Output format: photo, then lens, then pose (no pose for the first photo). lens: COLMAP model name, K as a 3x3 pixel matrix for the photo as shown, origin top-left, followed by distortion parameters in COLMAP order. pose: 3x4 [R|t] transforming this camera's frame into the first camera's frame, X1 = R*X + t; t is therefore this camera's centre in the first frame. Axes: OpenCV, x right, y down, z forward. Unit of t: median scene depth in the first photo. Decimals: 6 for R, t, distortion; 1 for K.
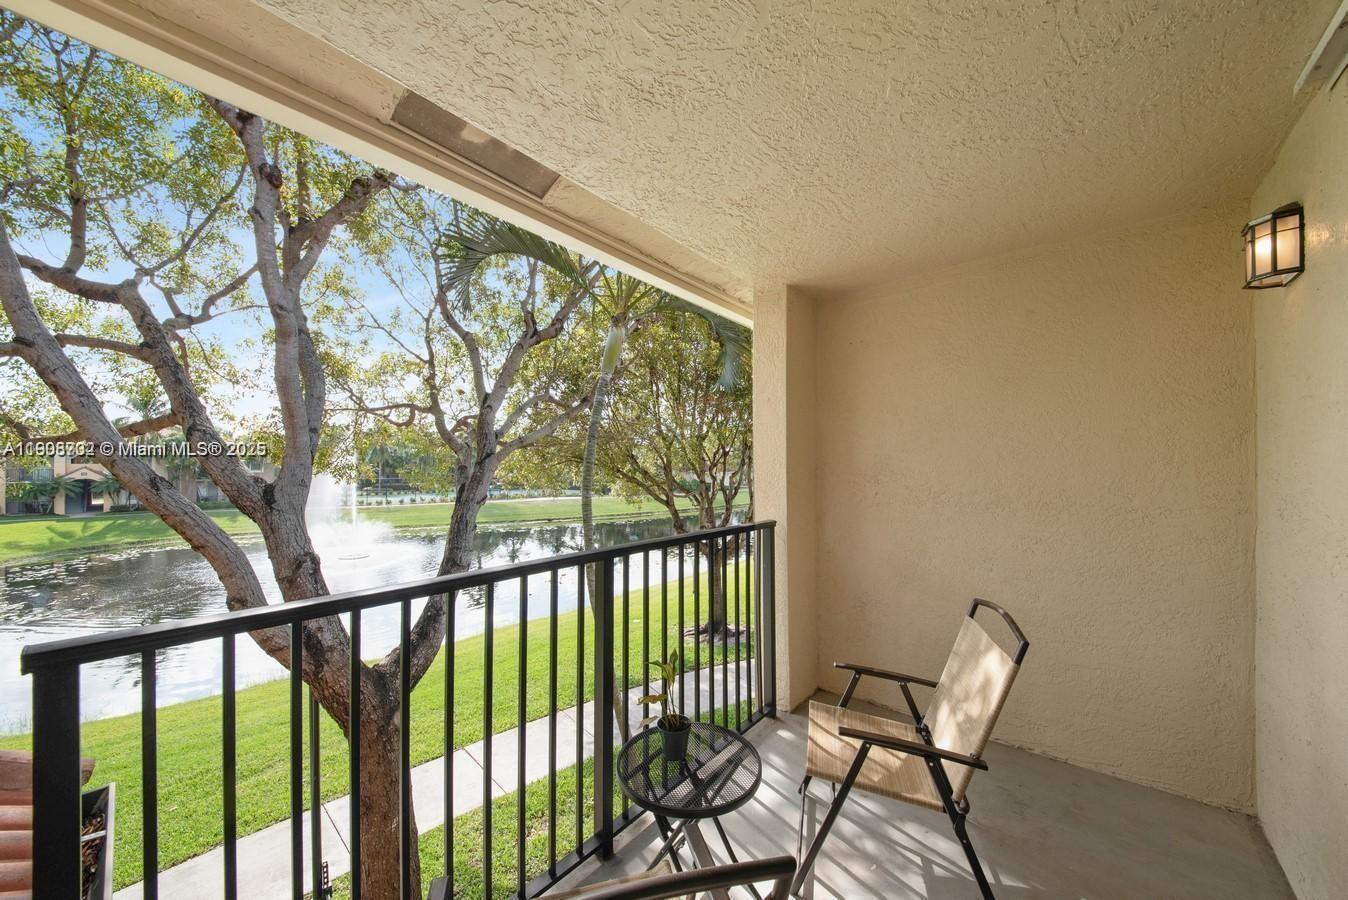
lens RADIAL K [[480.3, 0, 674.0], [0, 480.3, 450.0], [0, 0, 1]] dist [-0.000529, -0.005135]
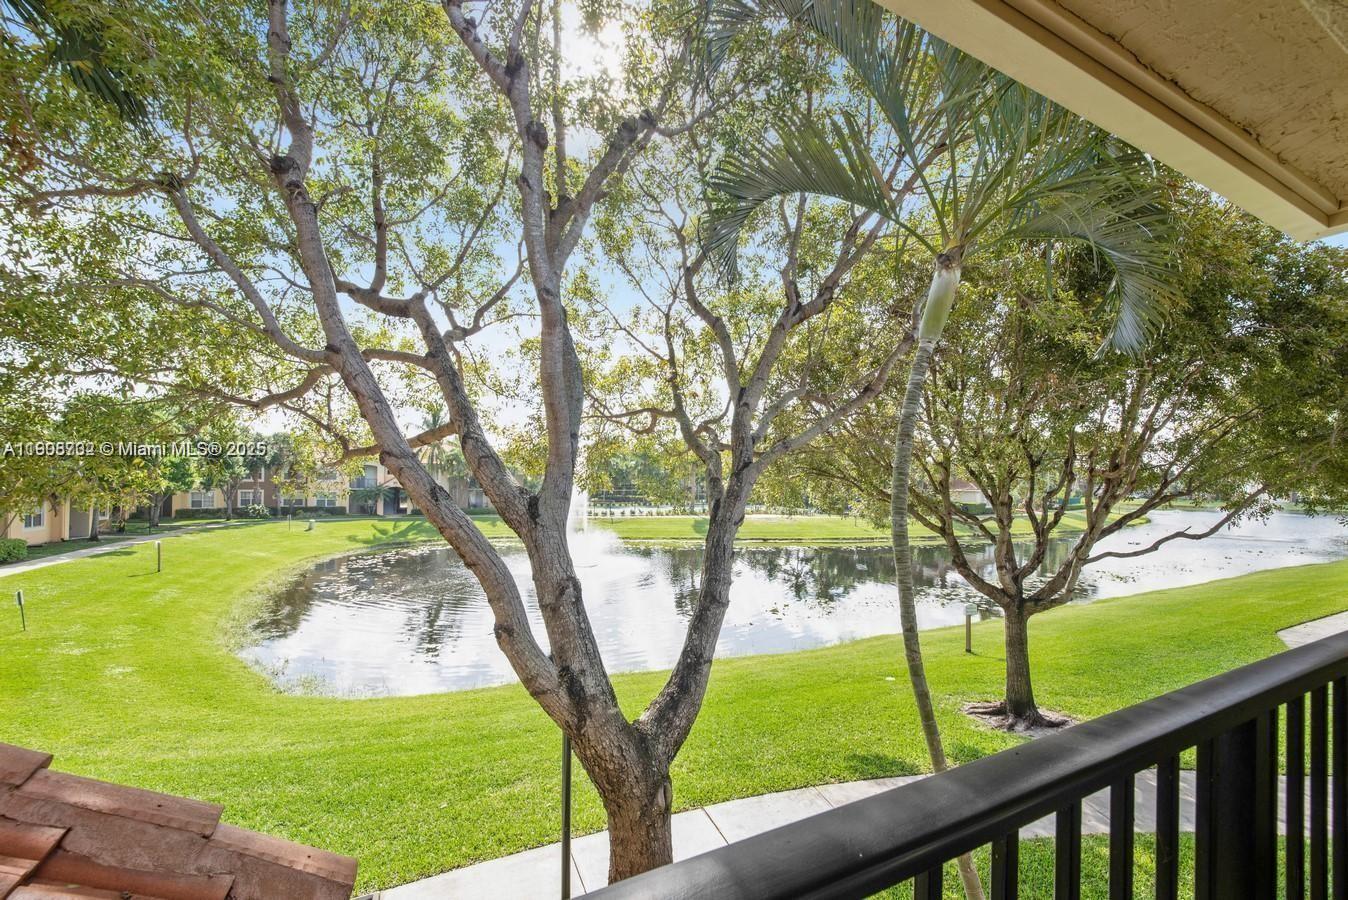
lens RADIAL K [[531.9, 0, 674.0], [0, 531.9, 450.0], [0, 0, 1]] dist [0.023828, -0.000143]
pose [[0.914519, -0.011856, -0.404369, -0.127720], [0.002331, 0.999708, -0.024040, 0.006927], [0.404536, 0.021042, 0.914280, 0.124250]]
